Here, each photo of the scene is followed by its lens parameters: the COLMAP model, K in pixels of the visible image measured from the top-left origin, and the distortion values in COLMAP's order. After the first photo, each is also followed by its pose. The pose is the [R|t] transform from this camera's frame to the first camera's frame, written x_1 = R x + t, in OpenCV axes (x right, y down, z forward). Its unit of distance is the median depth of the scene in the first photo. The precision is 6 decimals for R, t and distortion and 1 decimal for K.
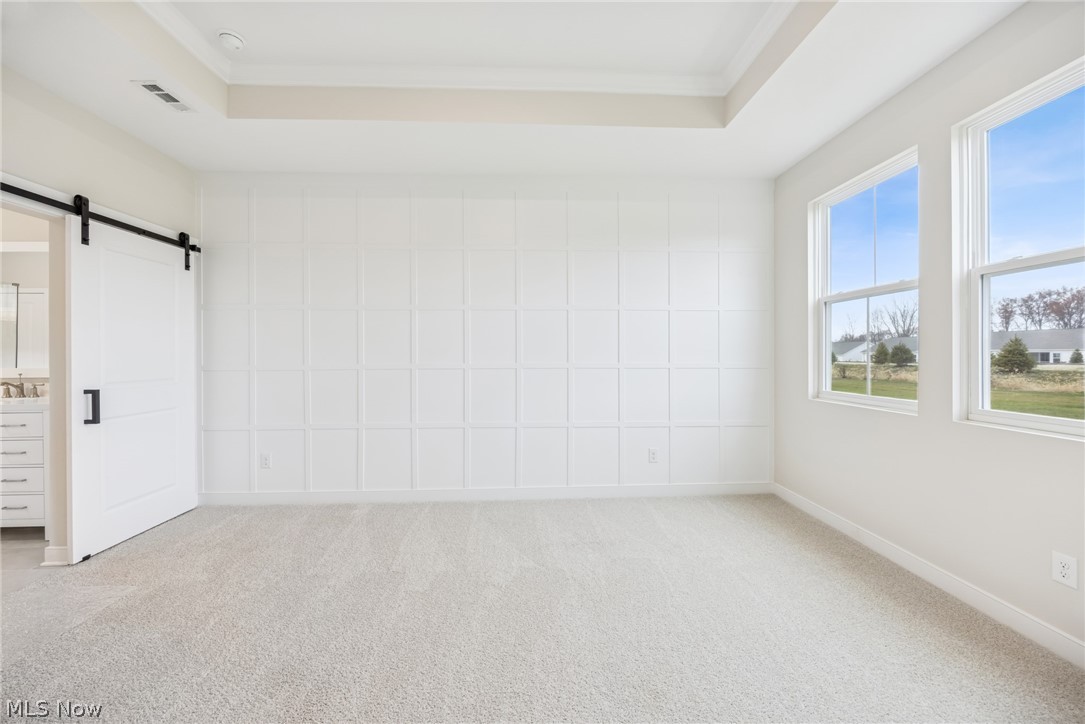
lens RADIAL K [[417.6, 0, 533.6], [0, 417.6, 355.4], [0, 0, 1]] dist [-0.004953, 0.000242]
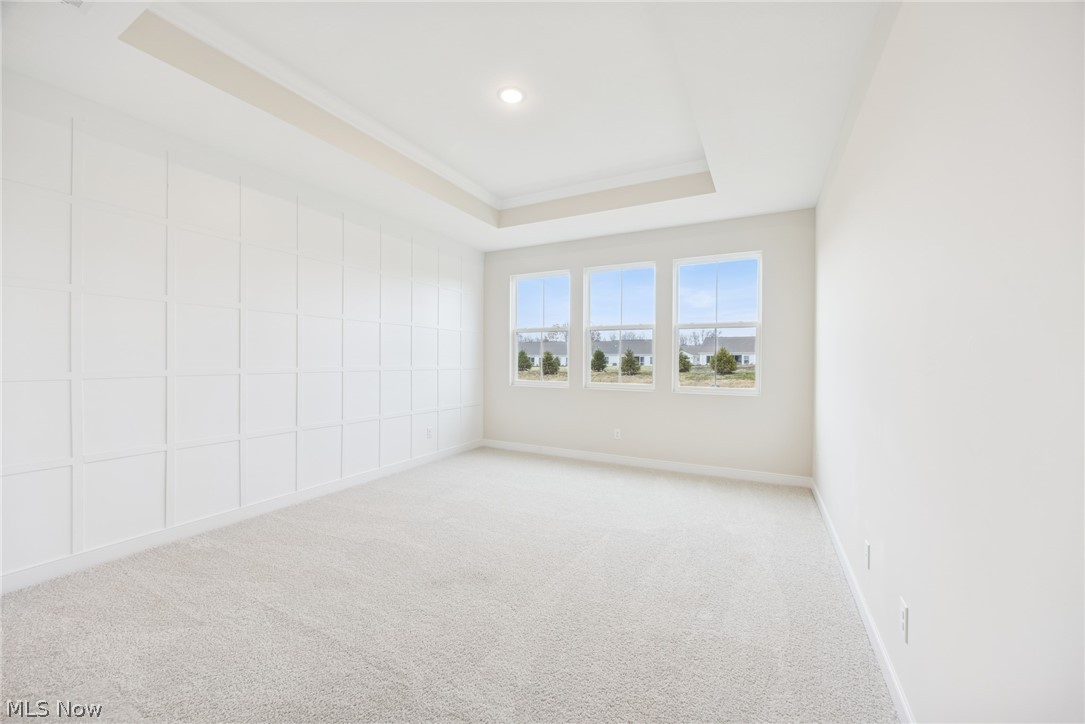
lens RADIAL K [[417.6, 0, 542.1], [0, 417.6, 360.7], [0, 0, 1]] dist [-0.004953, 0.000242]
pose [[0.505487, 0.004403, 0.862823, -0.884149], [-0.006695, 0.999977, -0.001181, -0.001333], [-0.862809, -0.005179, 0.505504, -0.024876]]
